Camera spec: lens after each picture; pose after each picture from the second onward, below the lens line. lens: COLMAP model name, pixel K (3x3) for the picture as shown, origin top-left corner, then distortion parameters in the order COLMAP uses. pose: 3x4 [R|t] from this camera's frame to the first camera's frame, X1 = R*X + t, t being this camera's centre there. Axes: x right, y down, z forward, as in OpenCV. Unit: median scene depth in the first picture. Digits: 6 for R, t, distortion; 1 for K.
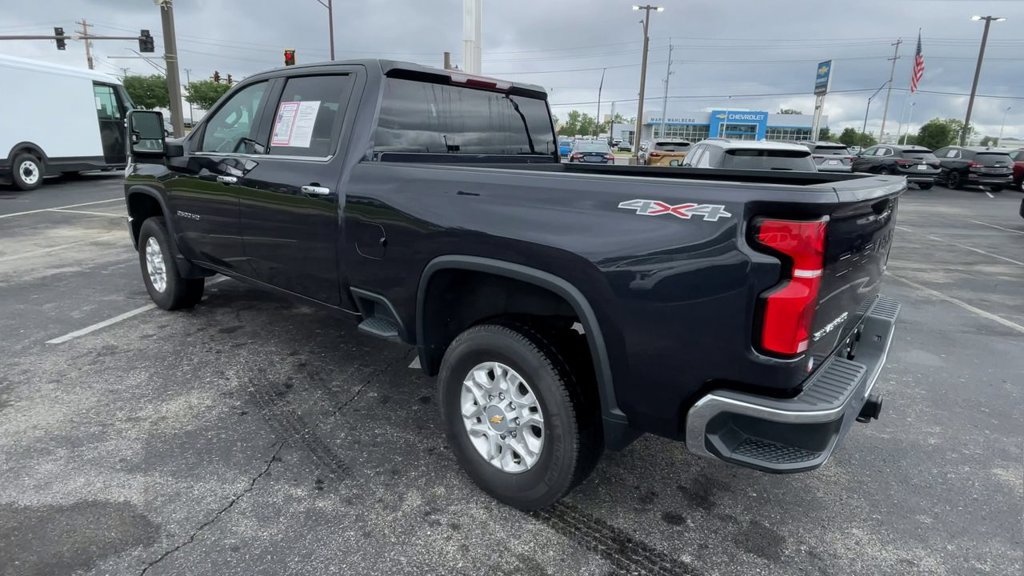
lens RADIAL K [[560.5, 0, 483.9], [0, 560.5, 285.8], [0, 0, 1]] dist [0.039568, -0.039367]
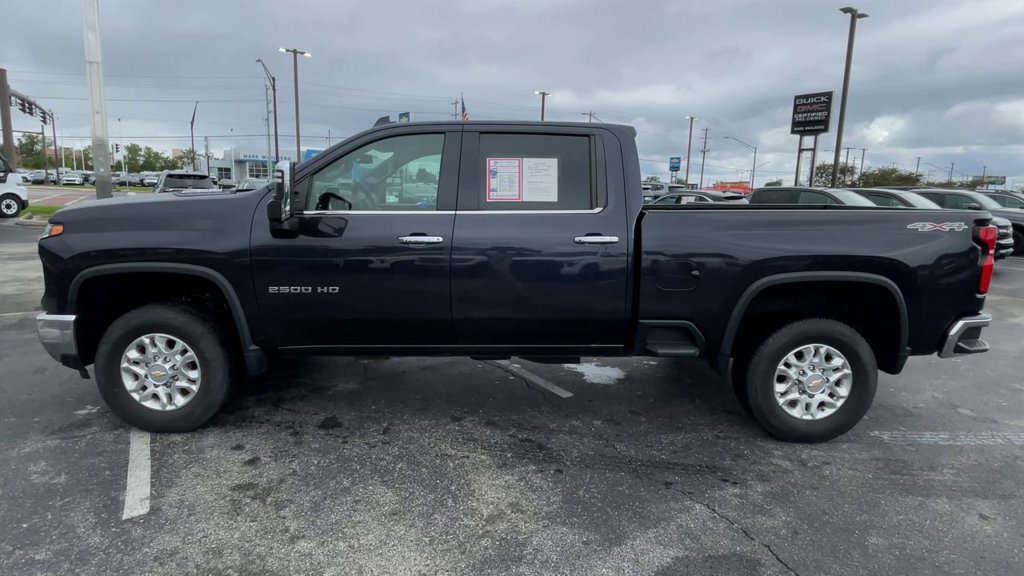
lens RADIAL K [[560.5, 0, 483.9], [0, 560.5, 285.8], [0, 0, 1]] dist [0.039568, -0.039367]
pose [[0.747842, -0.135462, 0.649909, -1.009769], [0.174334, 0.984676, 0.004635, -0.107088], [-0.640578, 0.109836, 0.759998, 0.277902]]
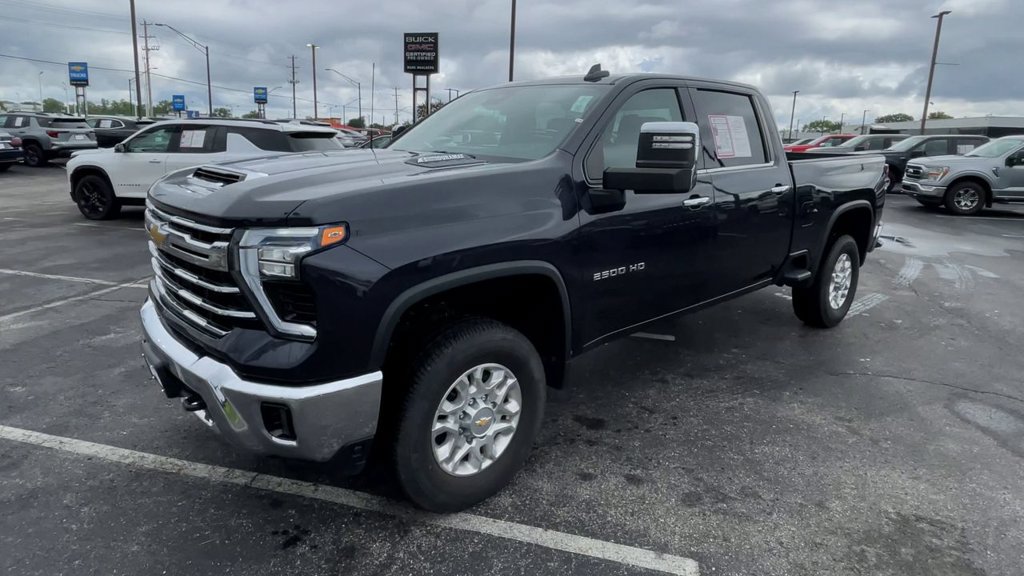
lens RADIAL K [[634.9, 0, 509.5], [0, 634.9, 268.1], [0, 0, 1]] dist [0.053699, -0.063296]
pose [[0.080647, -0.240939, 0.967184, -1.519254], [0.235249, 0.947532, 0.216427, -0.388964], [-0.968584, 0.210075, 0.133096, 1.225027]]
